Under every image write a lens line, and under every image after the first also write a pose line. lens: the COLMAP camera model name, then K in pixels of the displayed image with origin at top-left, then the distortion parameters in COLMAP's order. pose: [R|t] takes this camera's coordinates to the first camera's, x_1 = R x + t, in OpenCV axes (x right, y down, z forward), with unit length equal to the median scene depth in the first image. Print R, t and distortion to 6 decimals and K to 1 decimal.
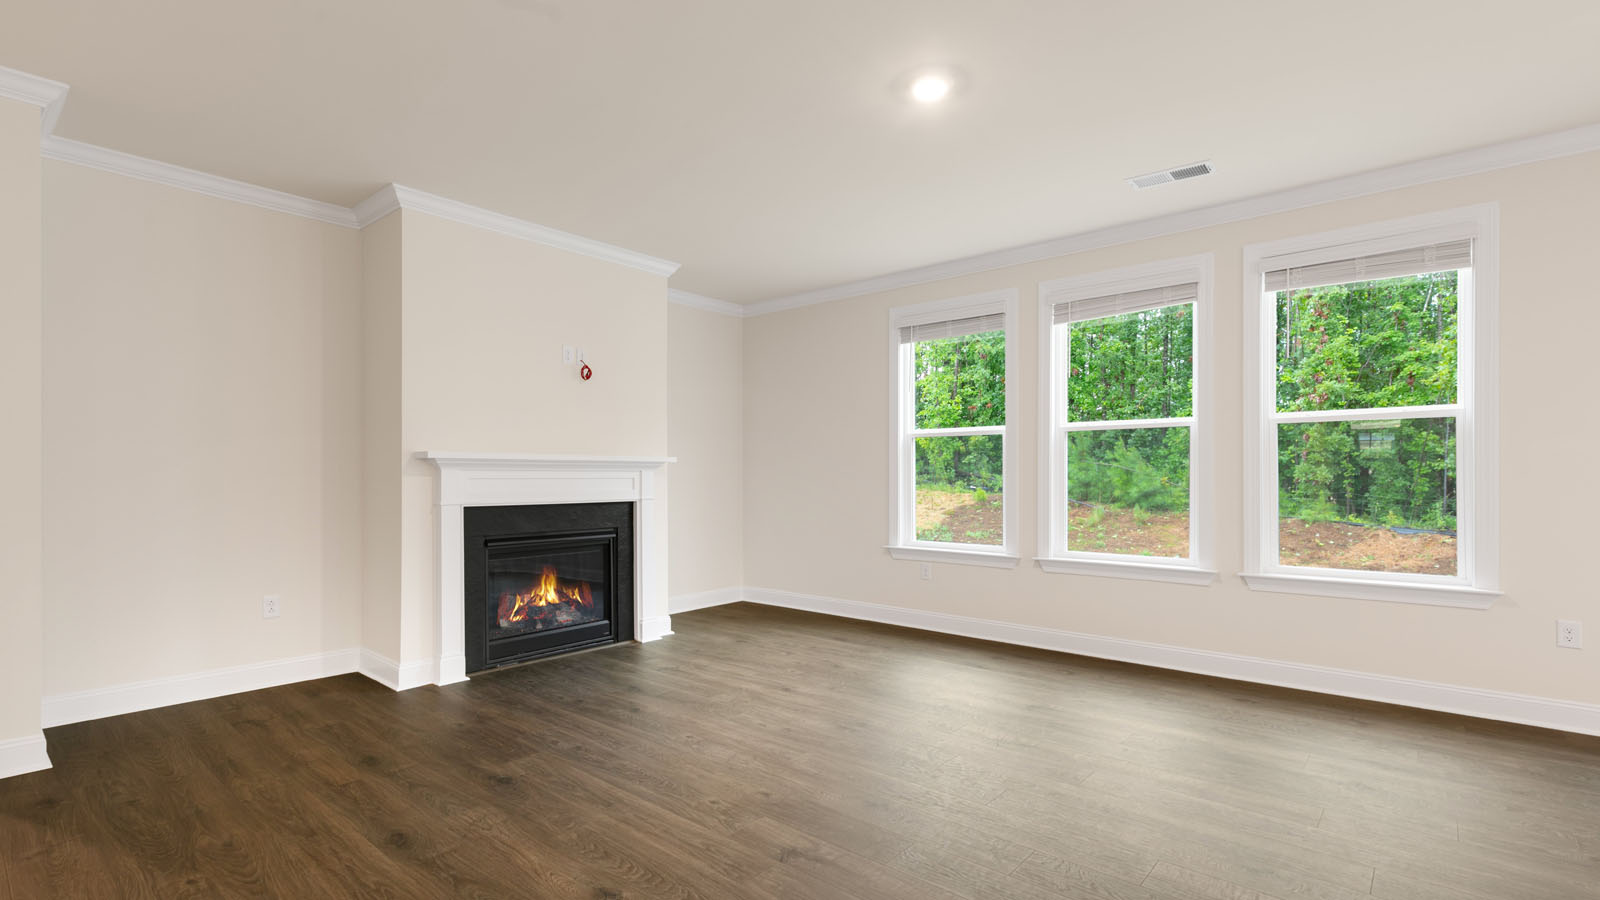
lens RADIAL K [[757.4, 0, 798.1], [0, 757.4, 466.3], [0, 0, 1]] dist [0.077525, -0.000017]
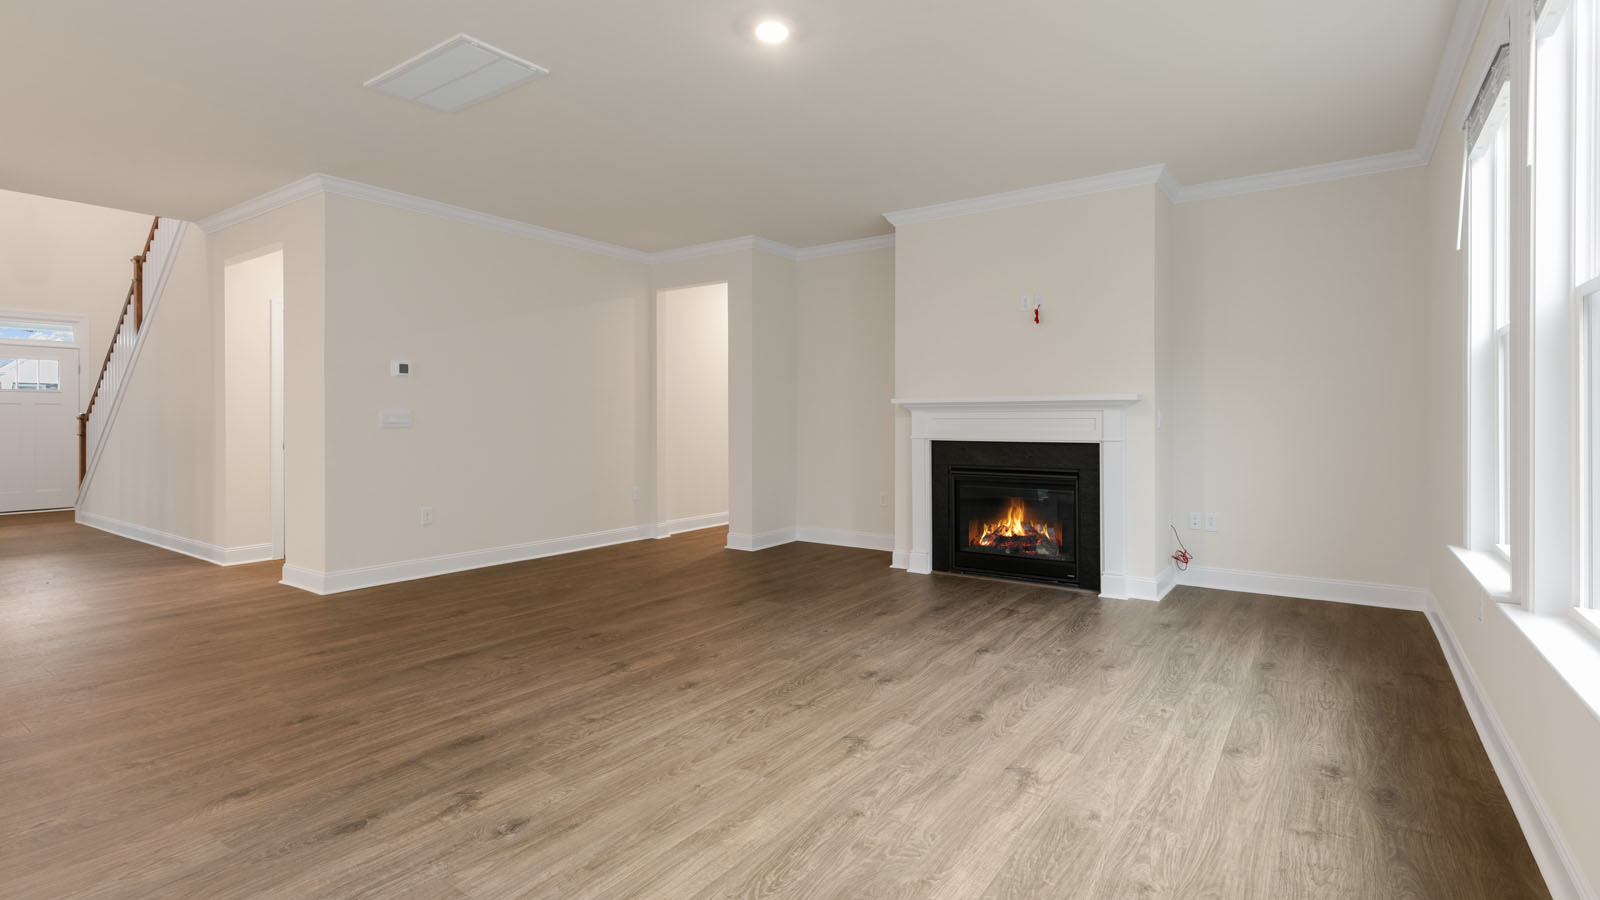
lens RADIAL K [[728.2, 0, 802.7], [0, 728.2, 426.3], [0, 0, 1]] dist [0.001107, -0.000013]
pose [[0.076208, -0.005772, -0.997075, 0.701681], [0.005776, 0.999969, -0.005347, 0.030508], [0.997075, -0.005352, 0.076239, 0.628051]]
